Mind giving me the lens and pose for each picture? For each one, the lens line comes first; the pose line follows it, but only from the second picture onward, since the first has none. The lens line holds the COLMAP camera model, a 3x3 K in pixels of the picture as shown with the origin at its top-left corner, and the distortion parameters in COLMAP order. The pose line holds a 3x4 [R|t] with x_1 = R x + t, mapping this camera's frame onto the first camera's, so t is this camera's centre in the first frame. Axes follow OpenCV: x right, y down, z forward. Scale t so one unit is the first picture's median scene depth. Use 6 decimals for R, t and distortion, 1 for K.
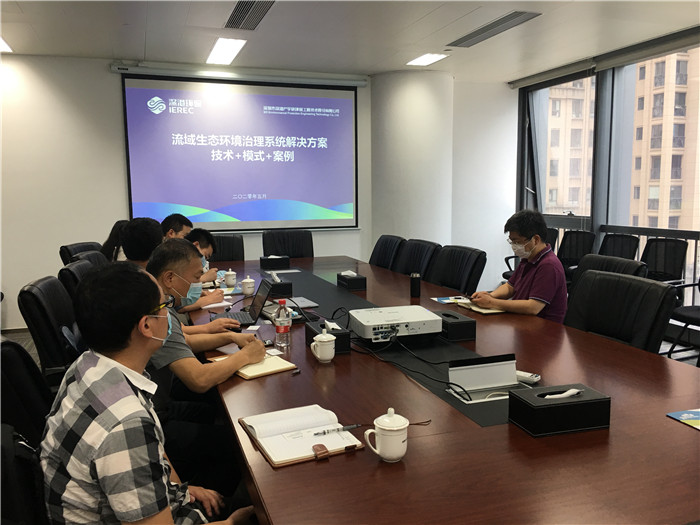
lens RADIAL K [[589.2, 0, 346.6], [0, 589.2, 262.7], [0, 0, 1]] dist [0.057483, -0.062997]
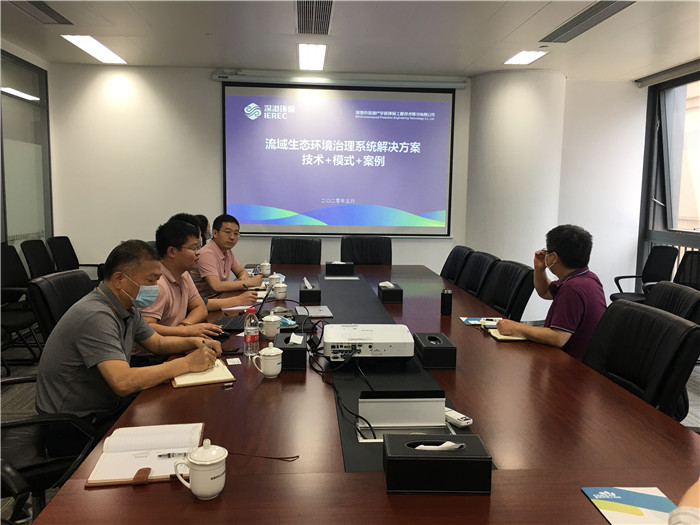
lens RADIAL K [[589.2, 0, 347.7], [0, 589.2, 263.1], [0, 0, 1]] dist [0.057483, -0.062997]
pose [[0.966823, 0.053672, -0.249744, 0.116717], [-0.055540, 0.998456, -0.000434, -0.007982], [0.249335, 0.014291, 0.968312, 0.040987]]
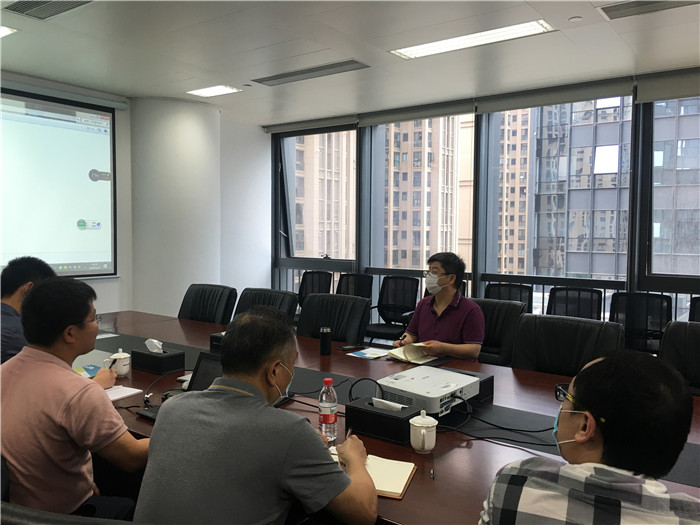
lens RADIAL K [[589.2, 0, 354.9], [0, 589.2, 263.4], [0, 0, 1]] dist [0.057483, -0.062997]
pose [[0.821268, -0.014414, 0.570360, -0.212367], [0.052571, 0.997340, -0.050494, -0.018929], [-0.568115, 0.071453, 0.819841, 0.142266]]
